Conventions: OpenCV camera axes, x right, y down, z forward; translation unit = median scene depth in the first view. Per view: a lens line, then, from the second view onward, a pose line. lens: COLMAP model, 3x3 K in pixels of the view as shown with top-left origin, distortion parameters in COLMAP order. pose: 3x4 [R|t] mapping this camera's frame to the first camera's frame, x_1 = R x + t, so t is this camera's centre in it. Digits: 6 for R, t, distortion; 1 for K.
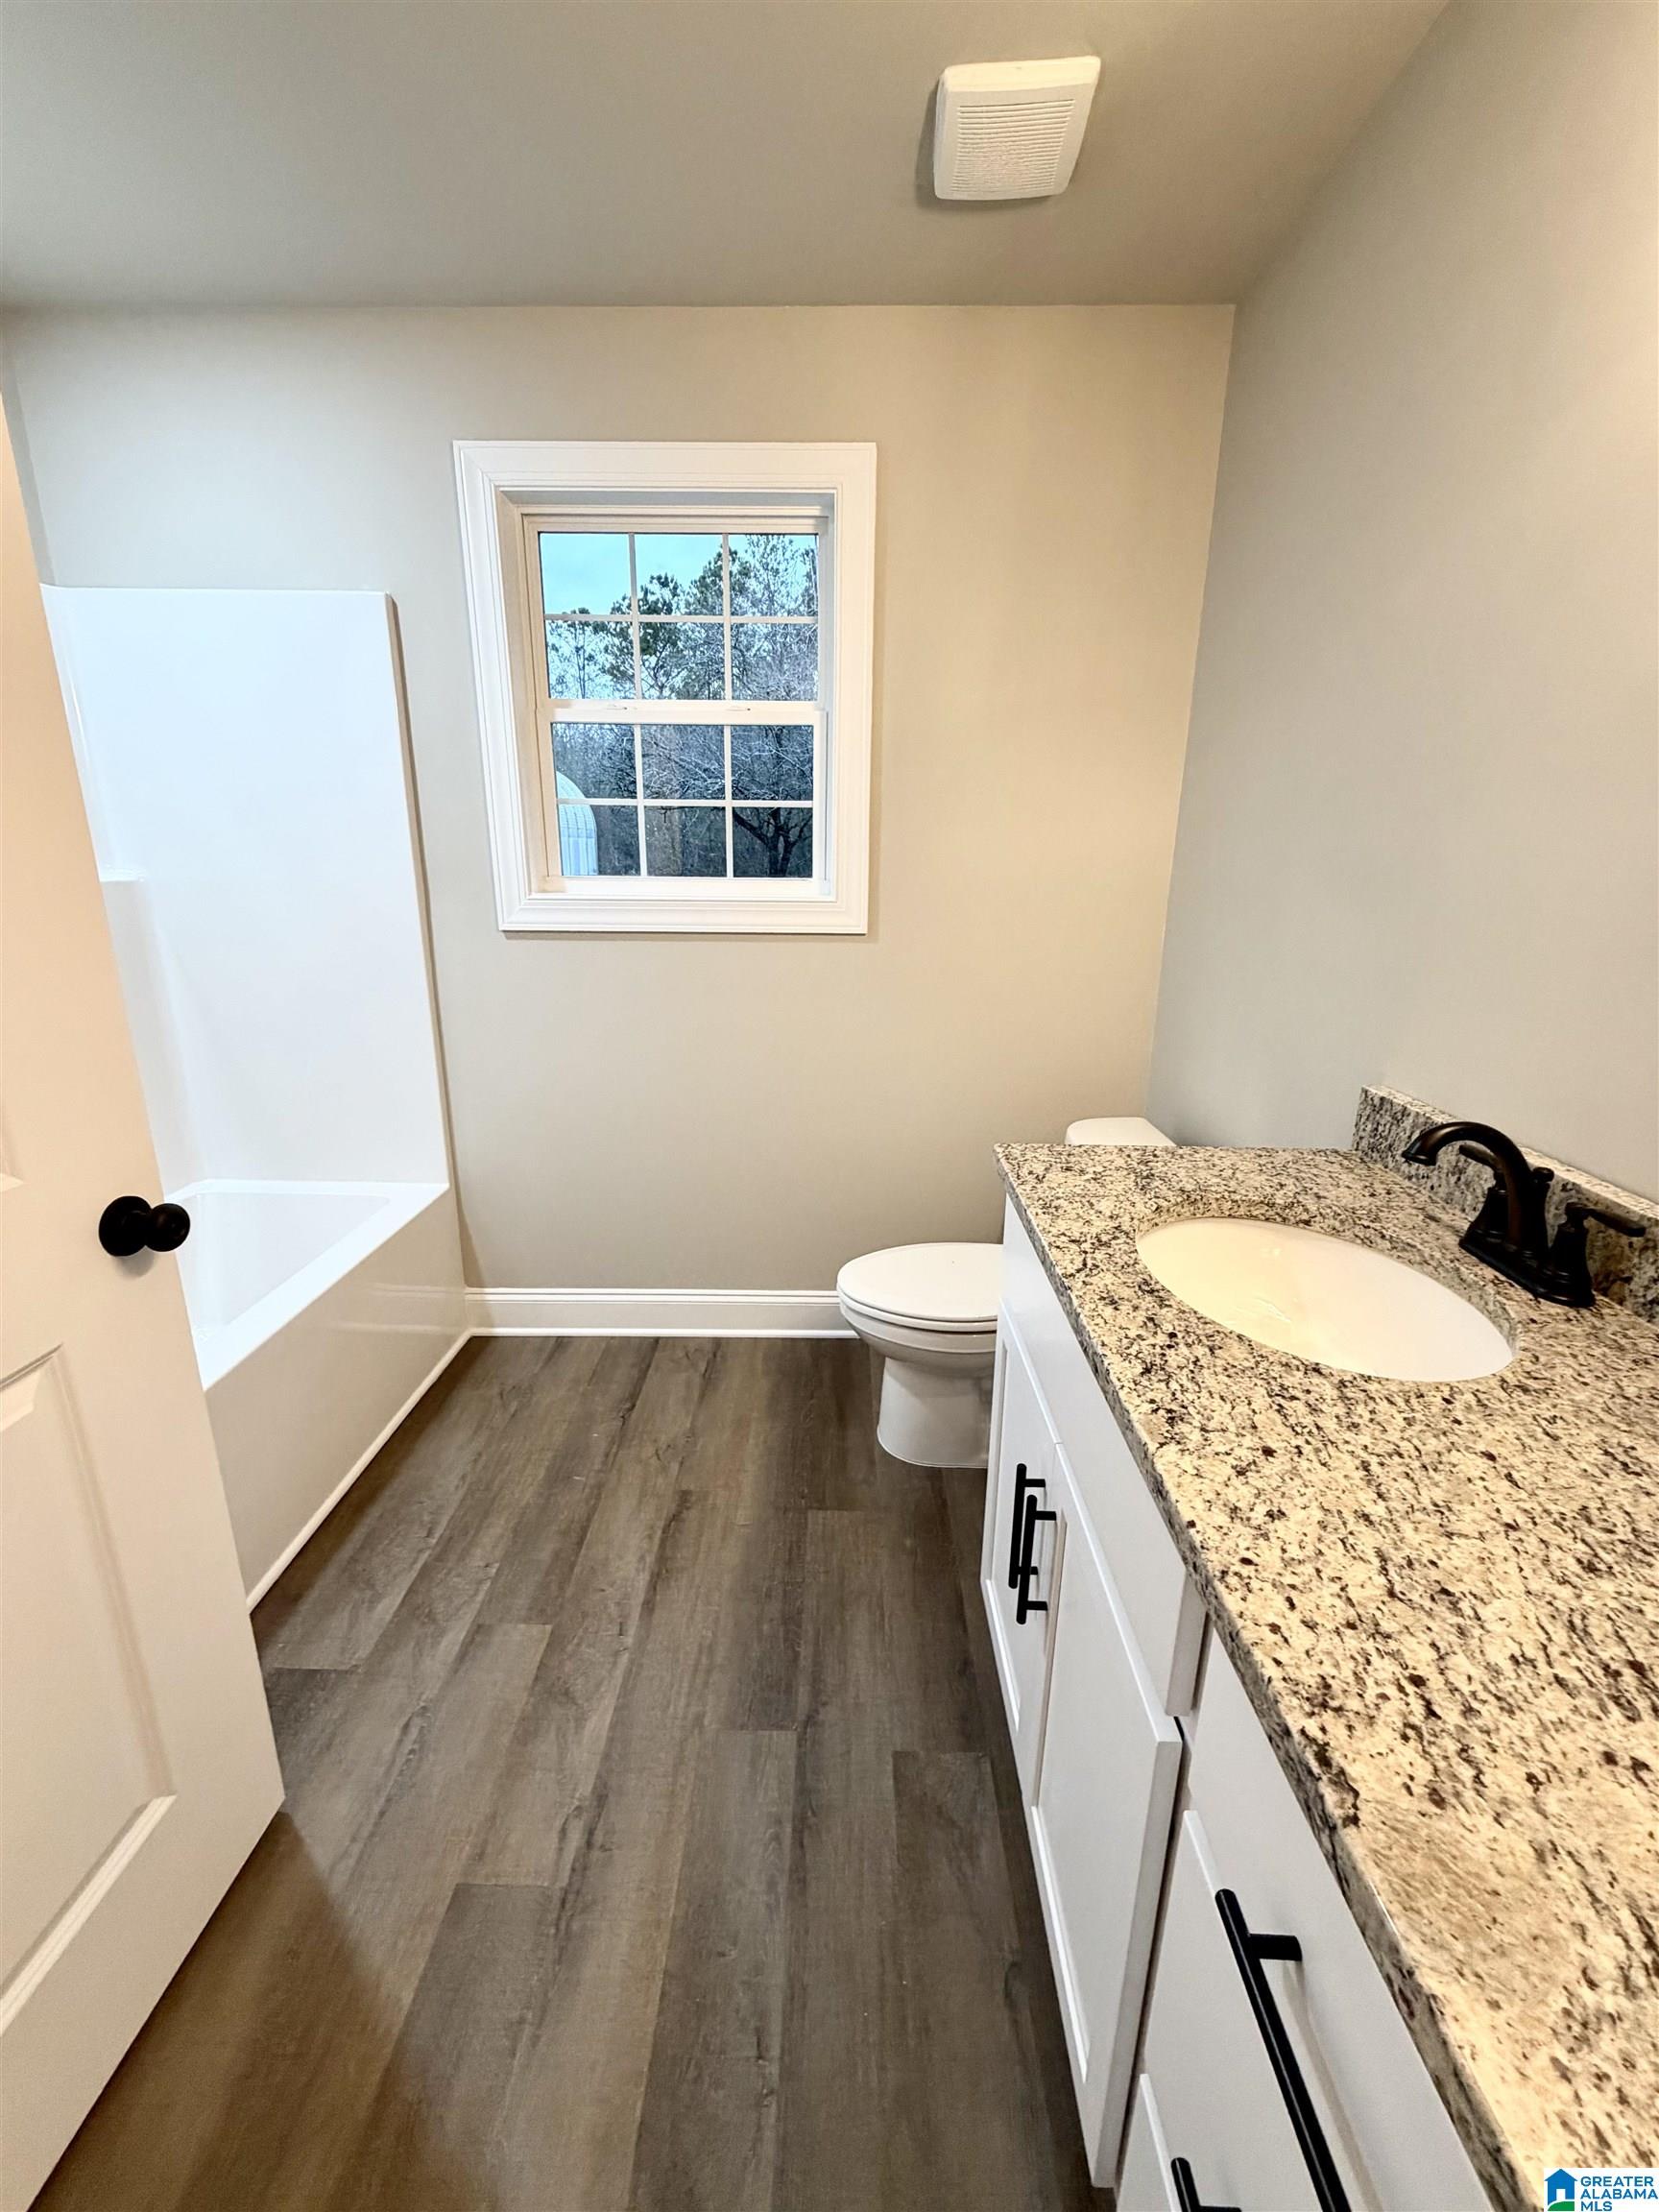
lens RADIAL K [[887.4, 0, 830.5], [0, 887.4, 1101.5], [0, 0, 1]] dist [-0.003410, 0.000590]
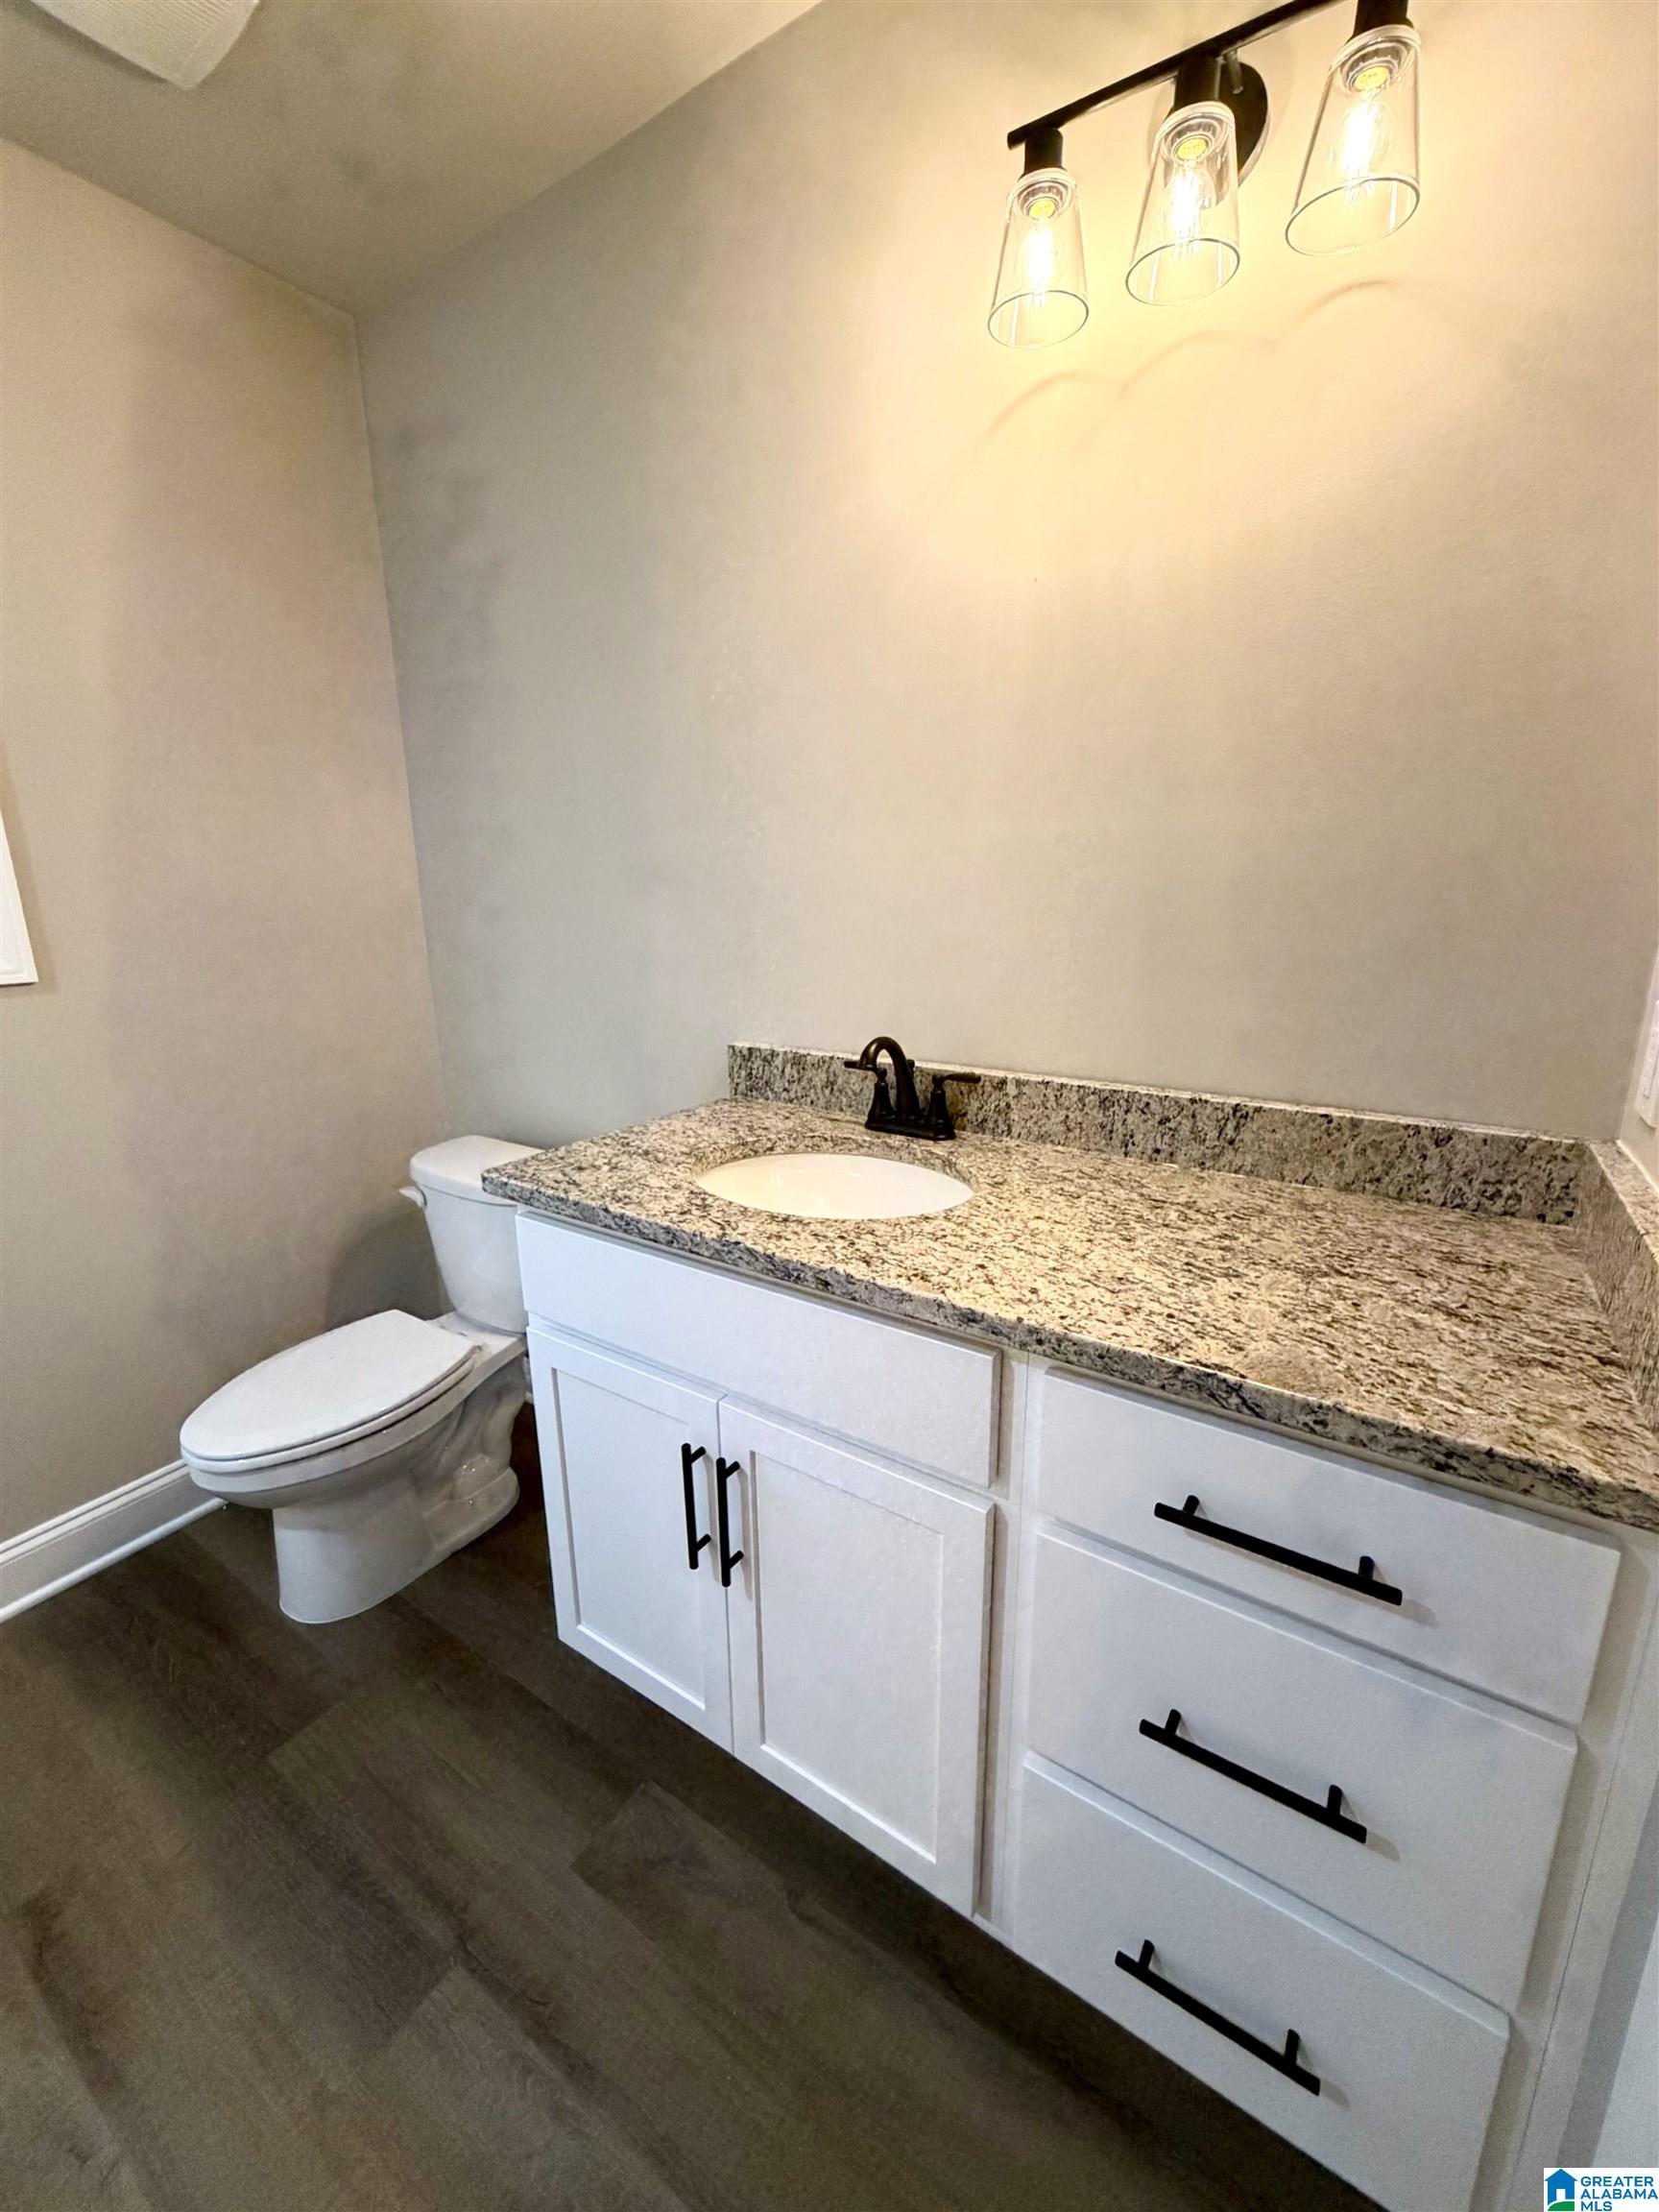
lens RADIAL K [[887.4, 0, 832.2], [0, 887.4, 1102.0], [0, 0, 1]] dist [-0.003410, 0.000590]
pose [[0.532876, -0.214011, 0.818683, -0.433330], [0.242052, 0.965614, 0.094870, -0.025146], [-0.810835, 0.147610, 0.566354, 0.222937]]
